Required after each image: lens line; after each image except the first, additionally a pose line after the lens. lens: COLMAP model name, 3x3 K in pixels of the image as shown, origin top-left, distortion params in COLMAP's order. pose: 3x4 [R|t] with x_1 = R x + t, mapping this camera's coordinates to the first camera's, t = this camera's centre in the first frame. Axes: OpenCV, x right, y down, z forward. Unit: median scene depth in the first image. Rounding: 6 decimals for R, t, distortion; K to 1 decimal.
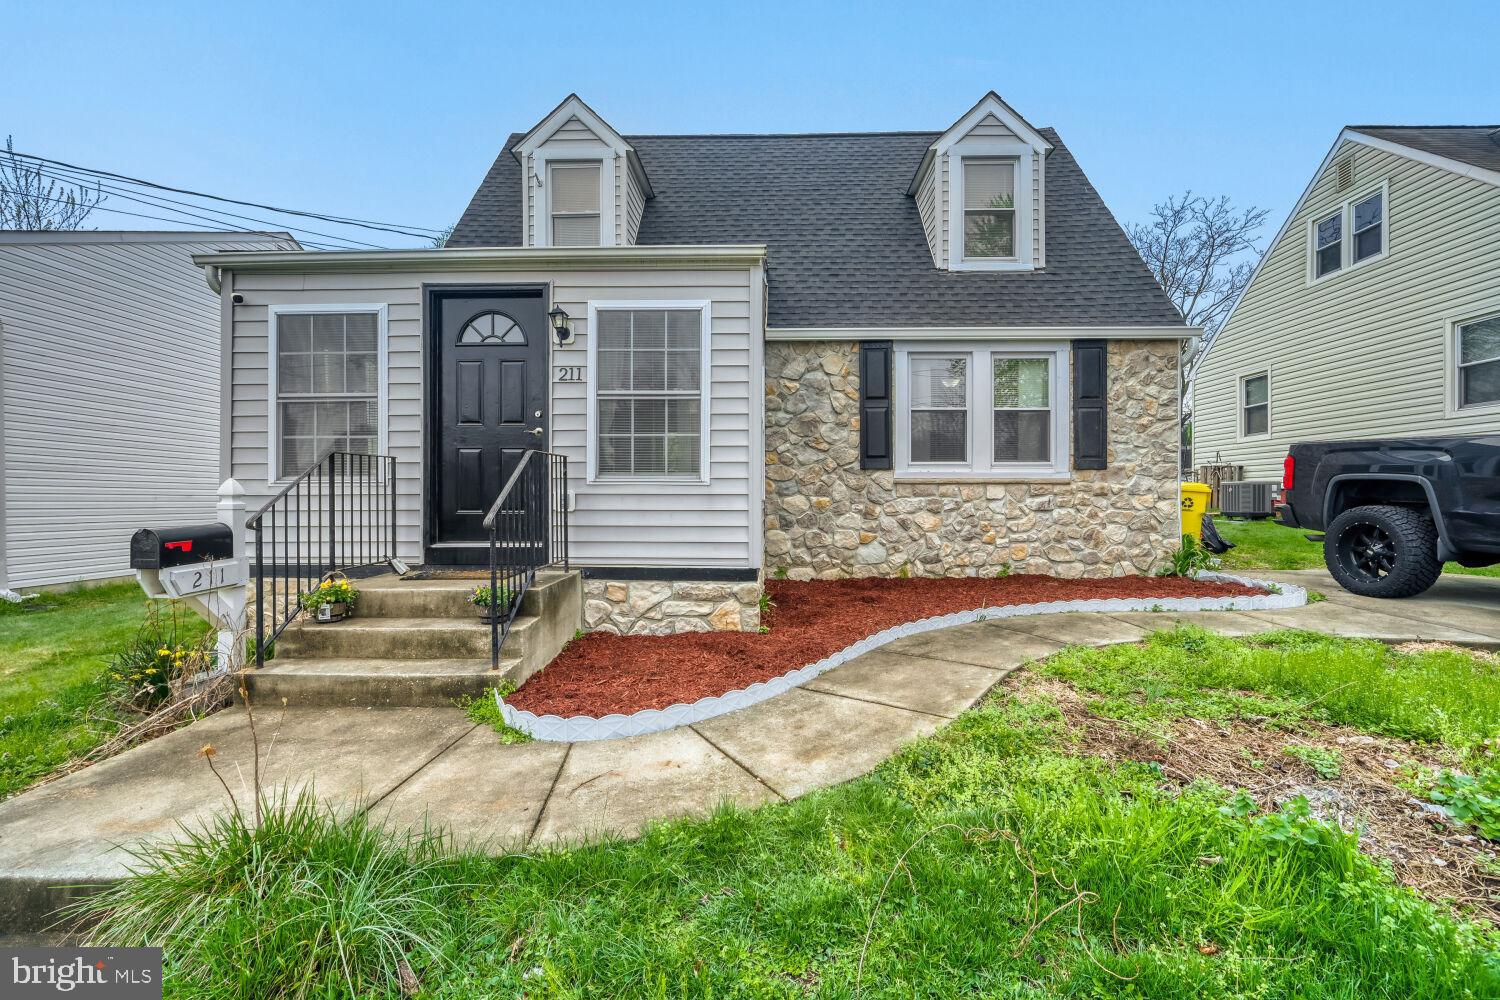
lens RADIAL K [[641.3, 0, 747.8], [0, 641.3, 500.9], [0, 0, 1]] dist [-0.001067, -0.000372]
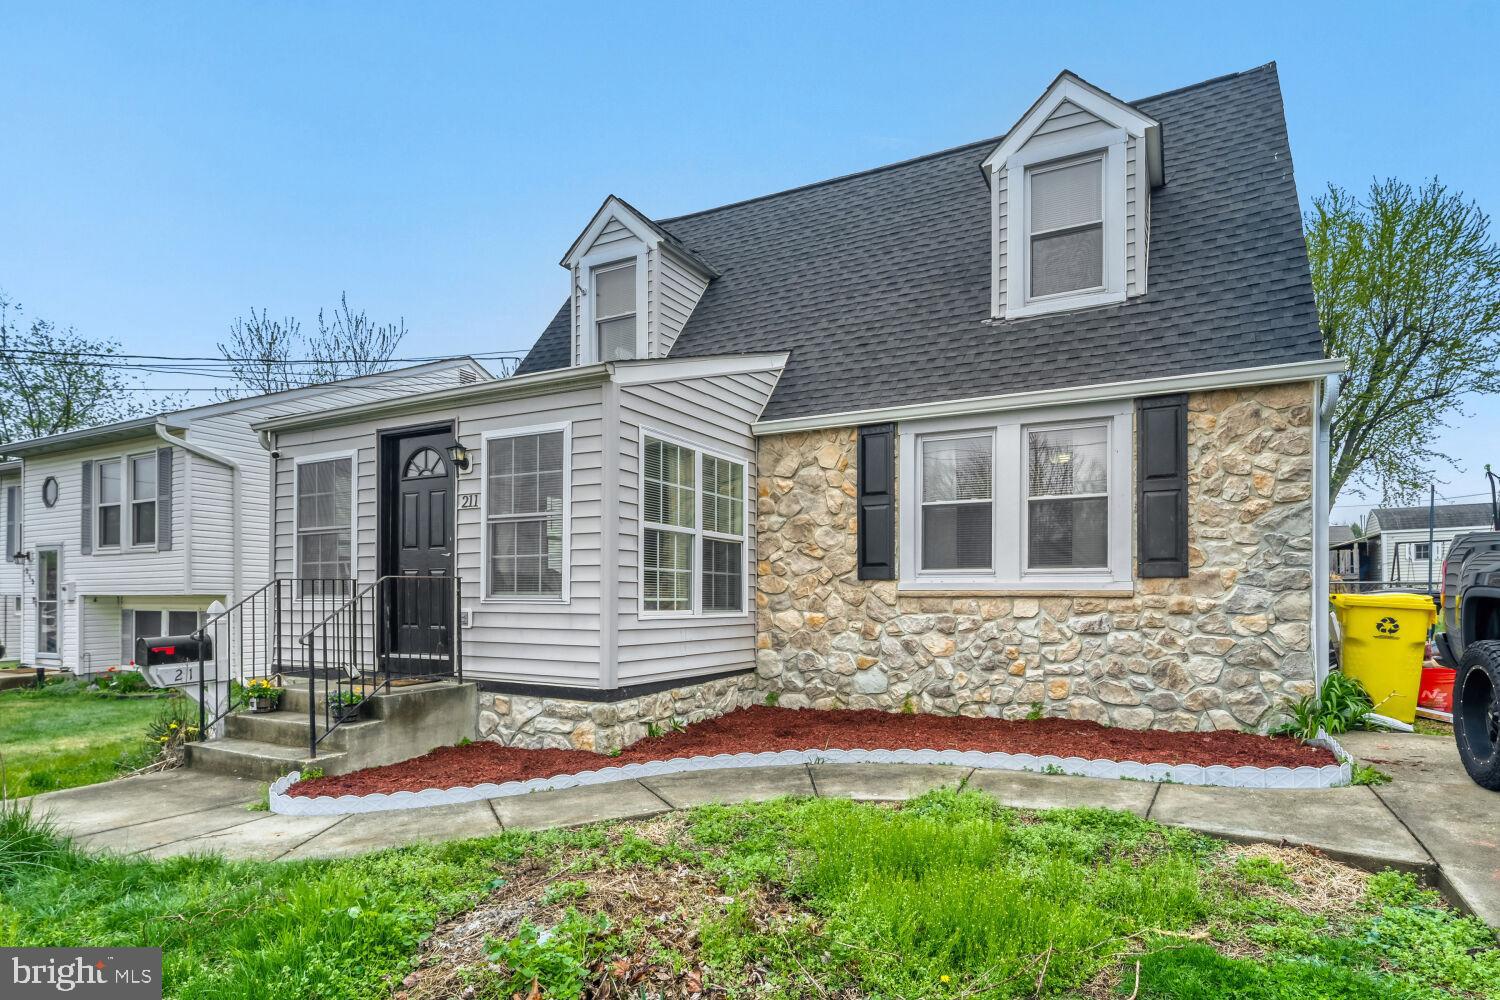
lens RADIAL K [[821.6, 0, 754.9], [0, 821.6, 597.8], [0, 0, 1]] dist [-0.000733, 0.000806]
pose [[0.894311, 0.001611, -0.447443, 0.537254], [-0.003595, 0.999987, -0.003585, -0.021632], [0.447431, 0.004815, 0.894305, -0.016809]]
